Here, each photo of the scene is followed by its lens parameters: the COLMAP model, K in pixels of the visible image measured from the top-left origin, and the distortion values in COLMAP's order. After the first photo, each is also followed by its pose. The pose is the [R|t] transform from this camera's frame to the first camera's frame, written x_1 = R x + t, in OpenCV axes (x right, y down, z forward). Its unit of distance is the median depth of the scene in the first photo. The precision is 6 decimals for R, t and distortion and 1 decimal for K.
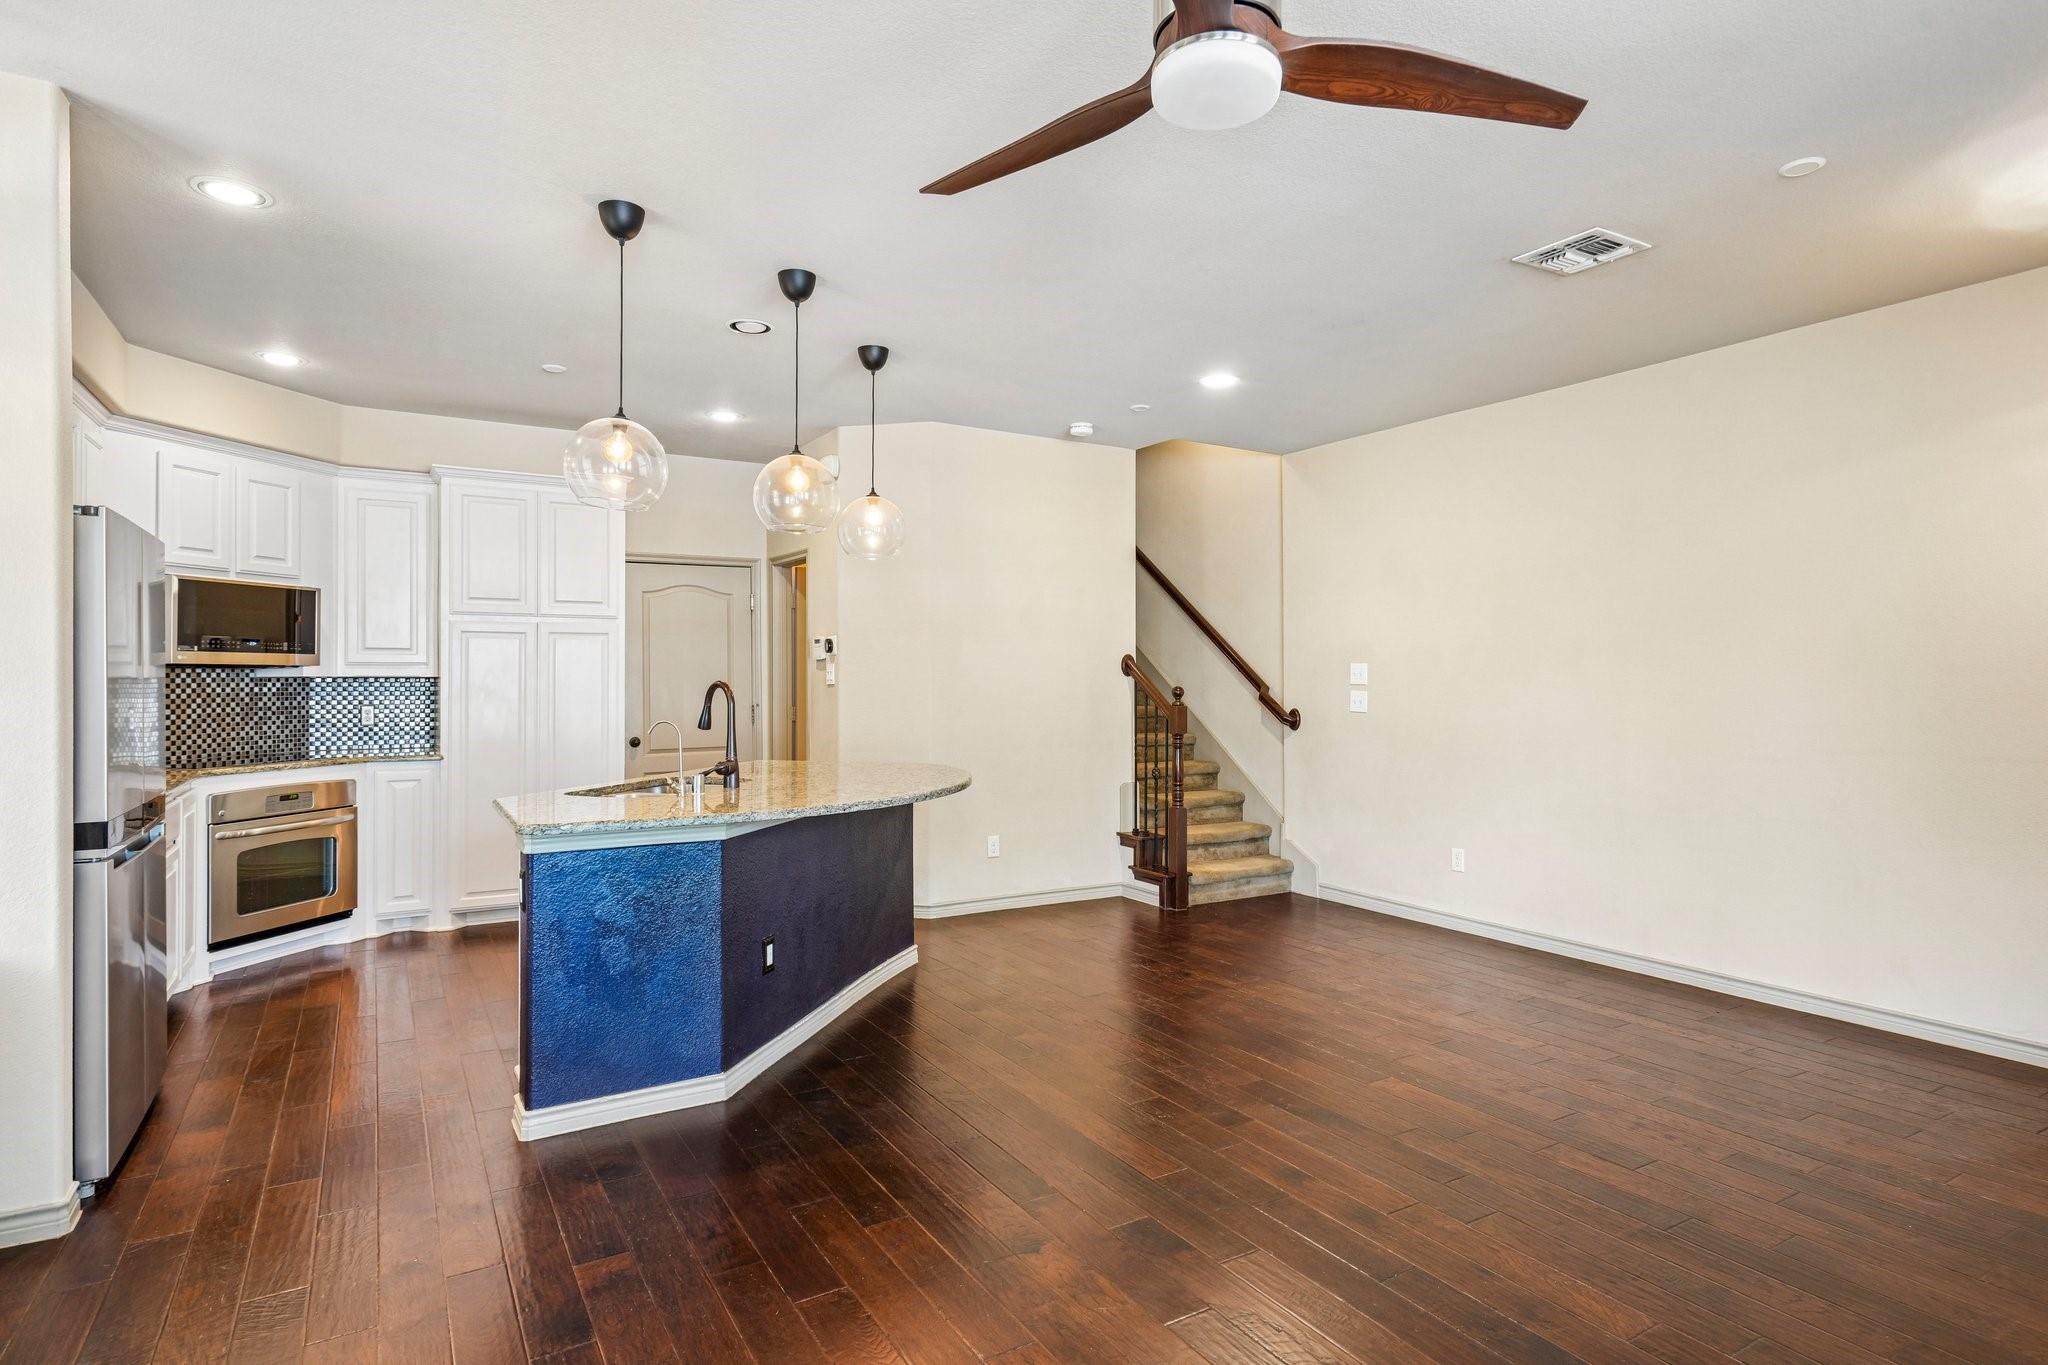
lens RADIAL K [[1089.4, 0, 1036.5], [0, 1089.4, 674.7], [0, 0, 1]] dist [0.001475, 0.001746]
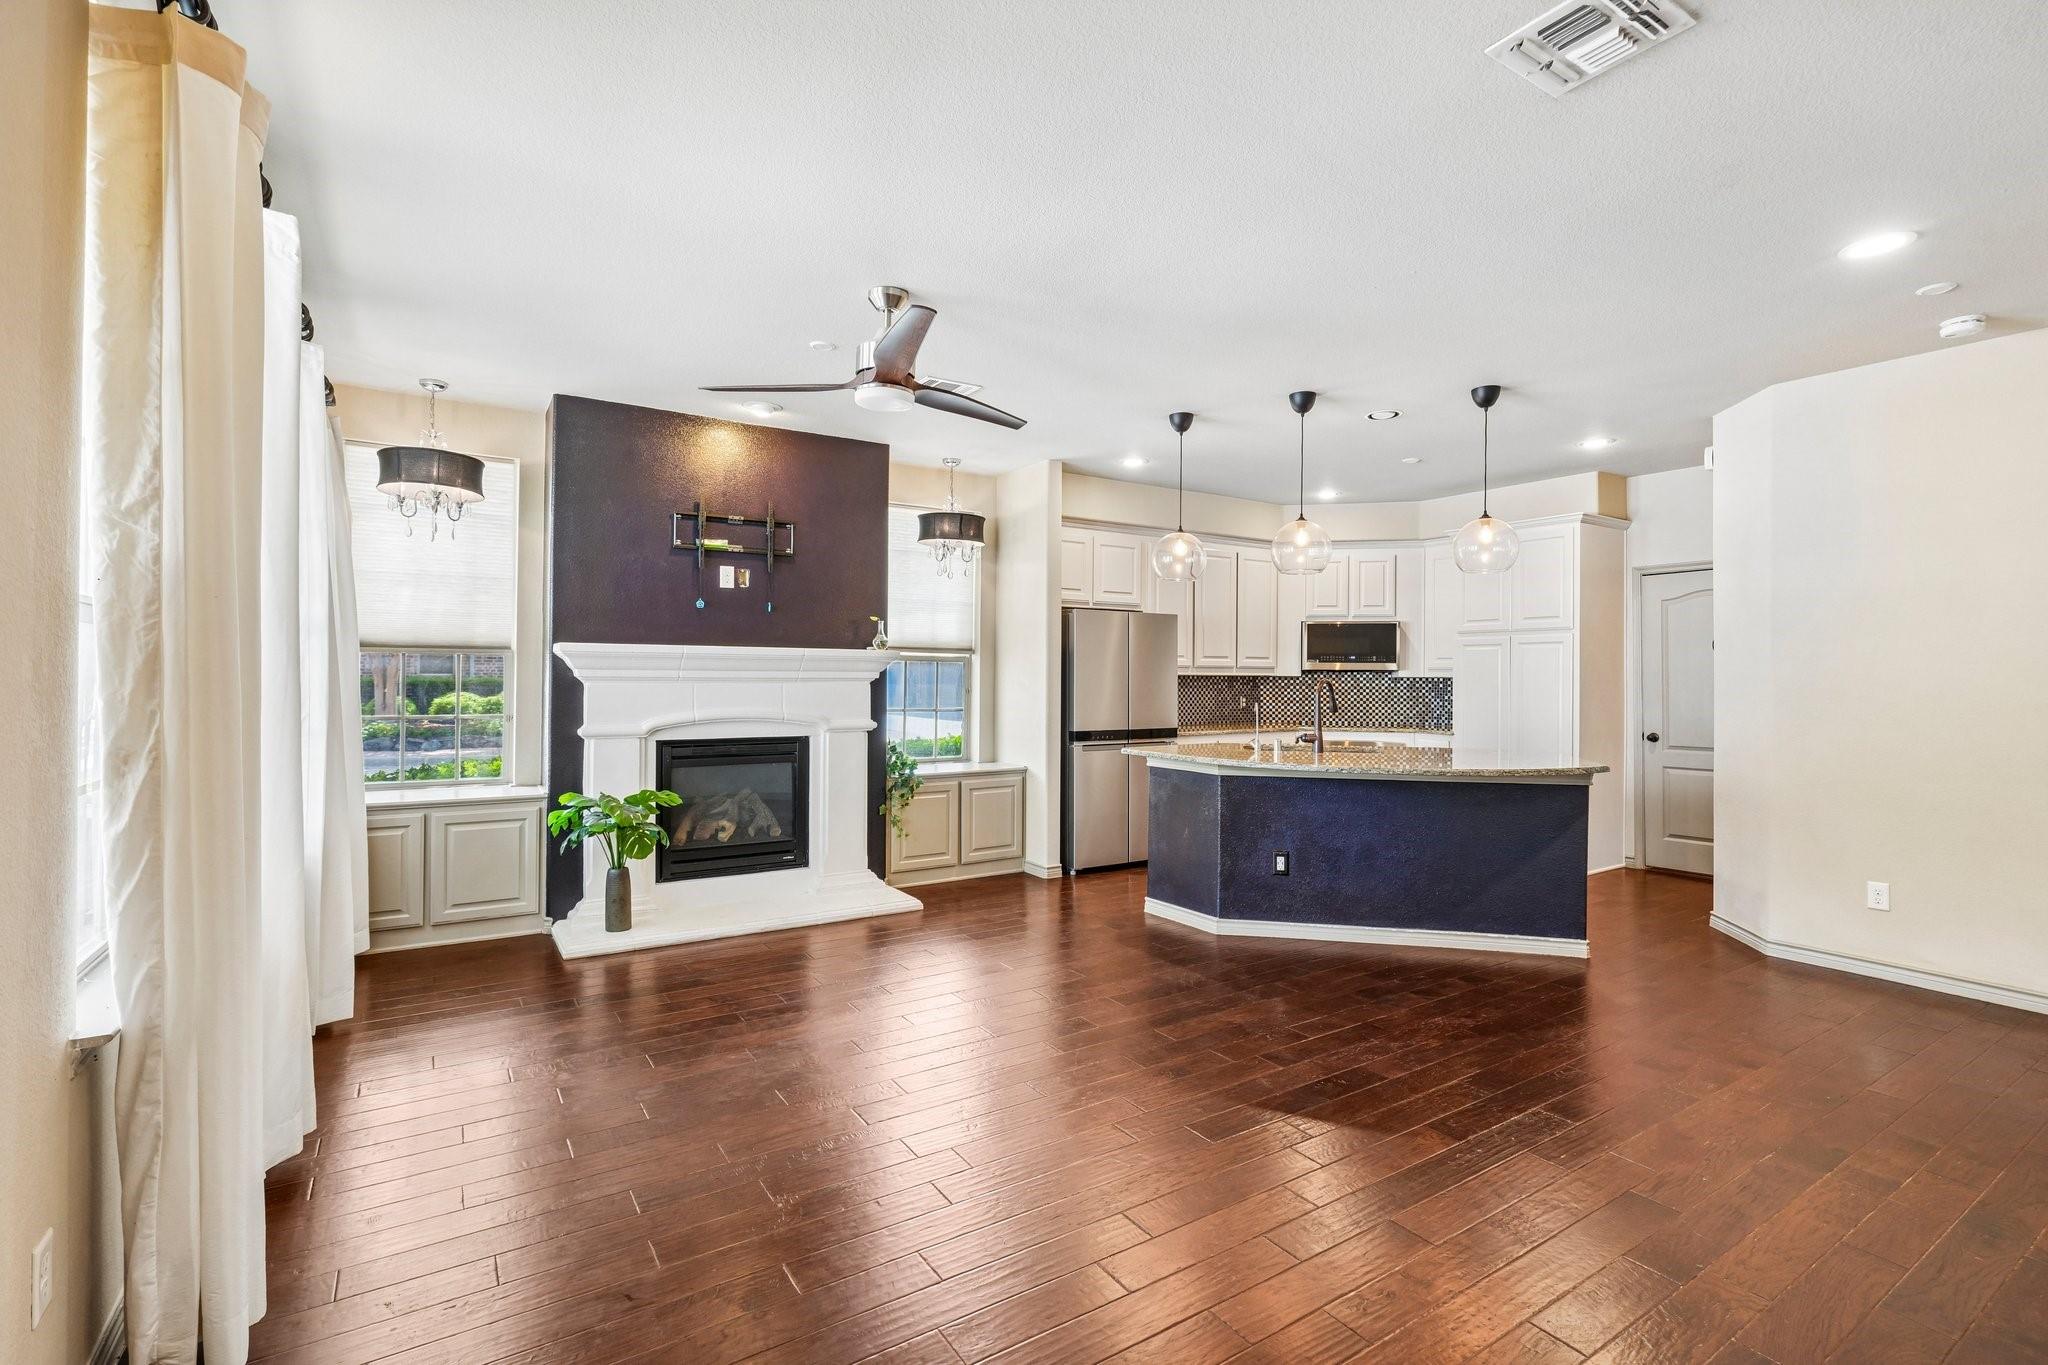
lens RADIAL K [[941.2, 0, 1033.9], [0, 941.2, 677.9], [0, 0, 1]] dist [-0.003247, 0.001145]
pose [[0.038138, 0.000513, -0.999272, 0.672529], [-0.002171, 0.999998, 0.000430, 0.003608], [0.999270, 0.002153, 0.038139, 0.399887]]
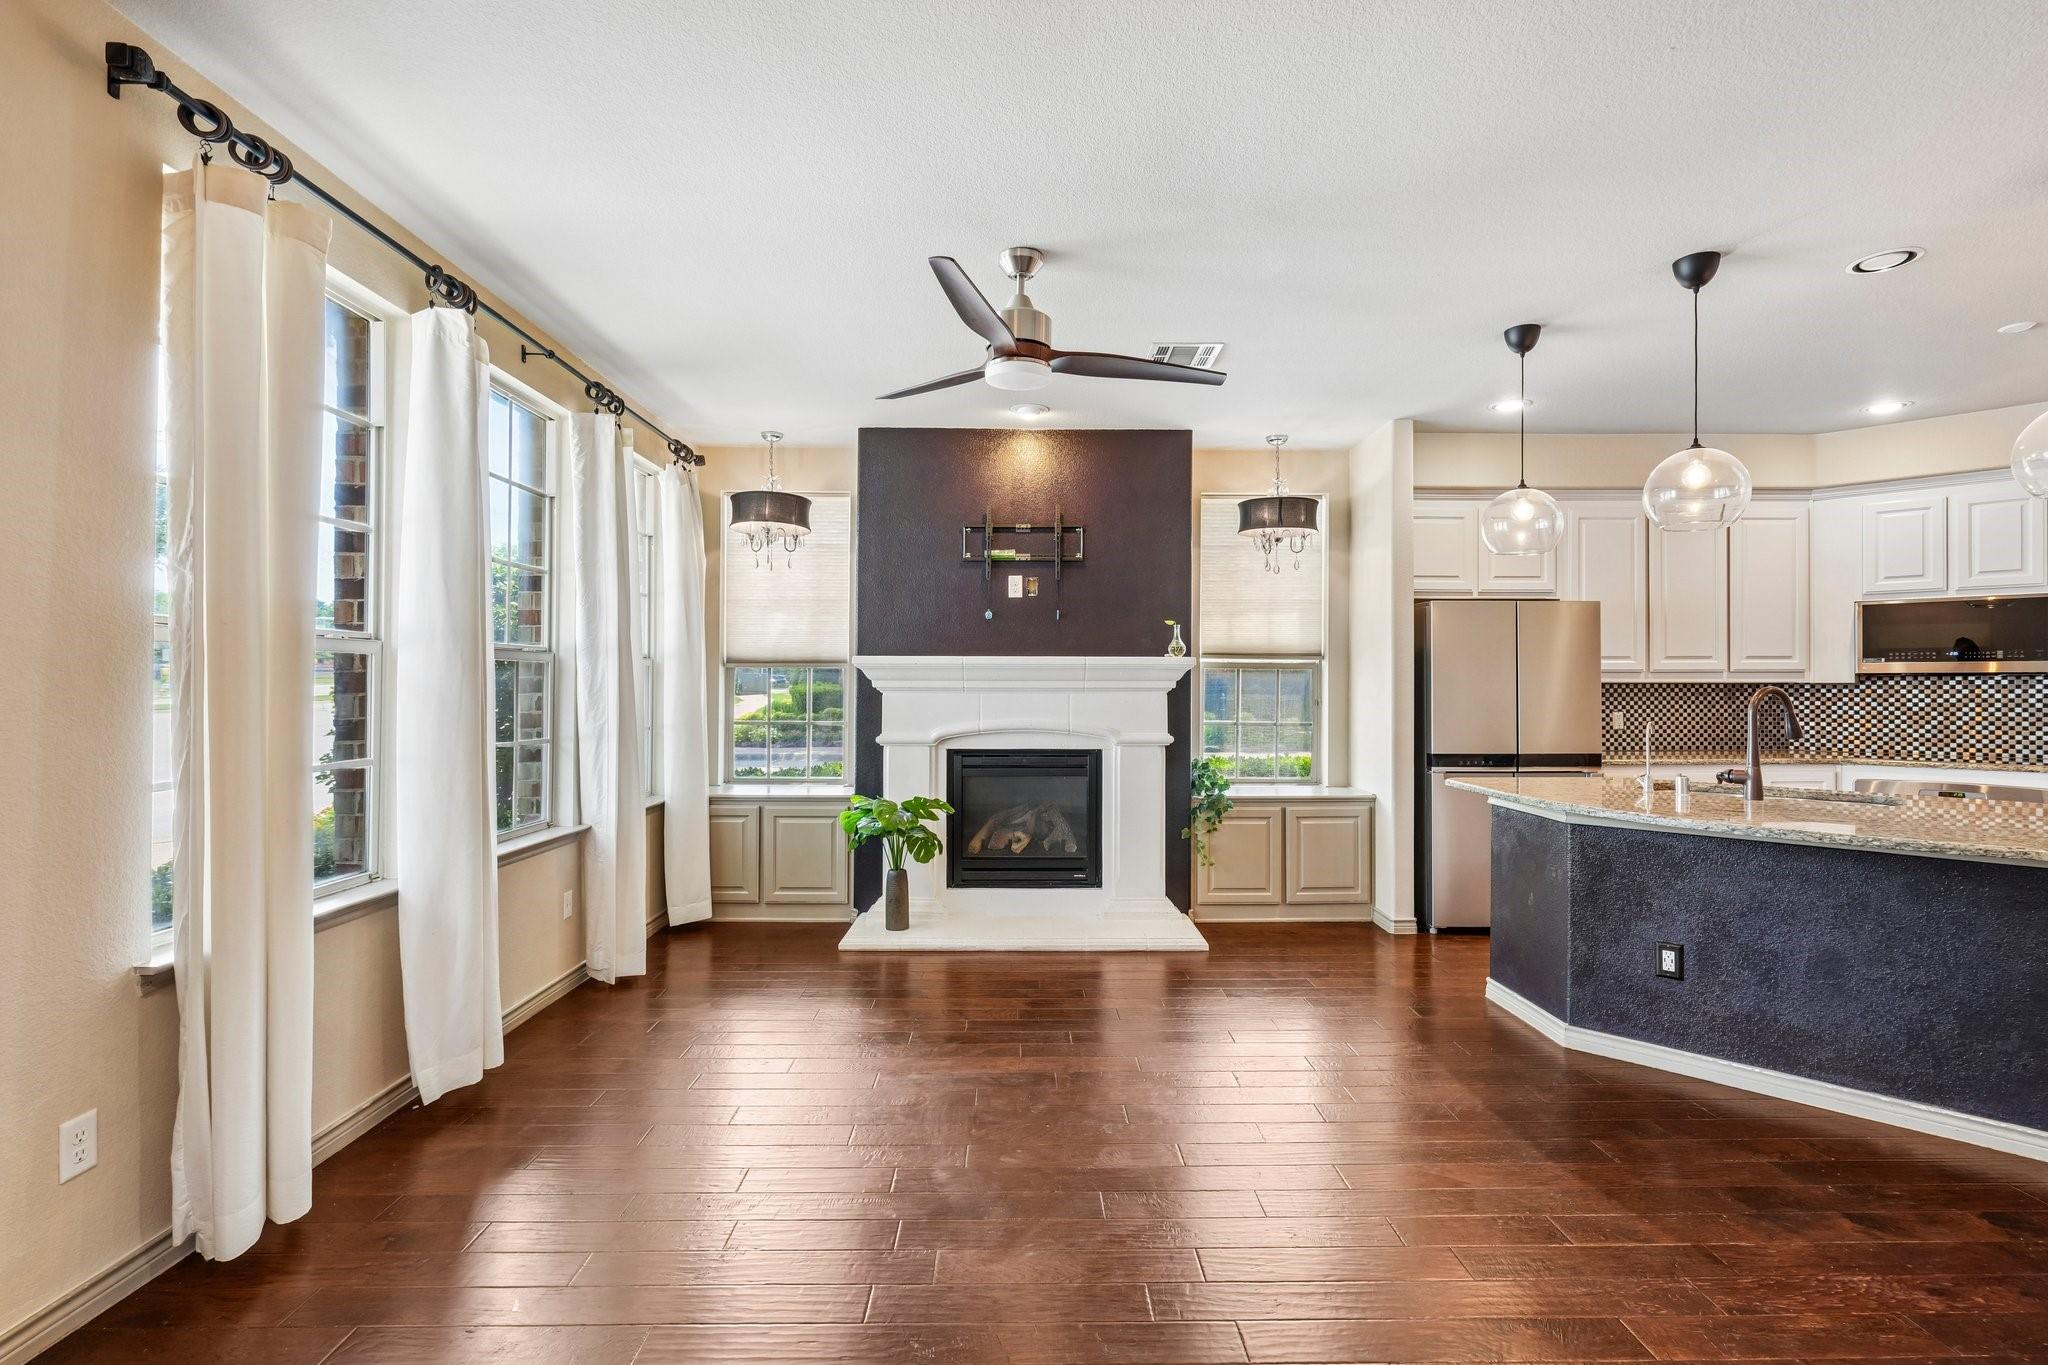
lens RADIAL K [[941.2, 0, 1030.0], [0, 941.2, 680.1], [0, 0, 1]] dist [-0.003247, 0.001145]
pose [[-0.504649, -0.006032, -0.863303, 0.524015], [0.001631, 0.999967, -0.007940, 0.004088], [0.863323, -0.005415, -0.504623, 0.607387]]
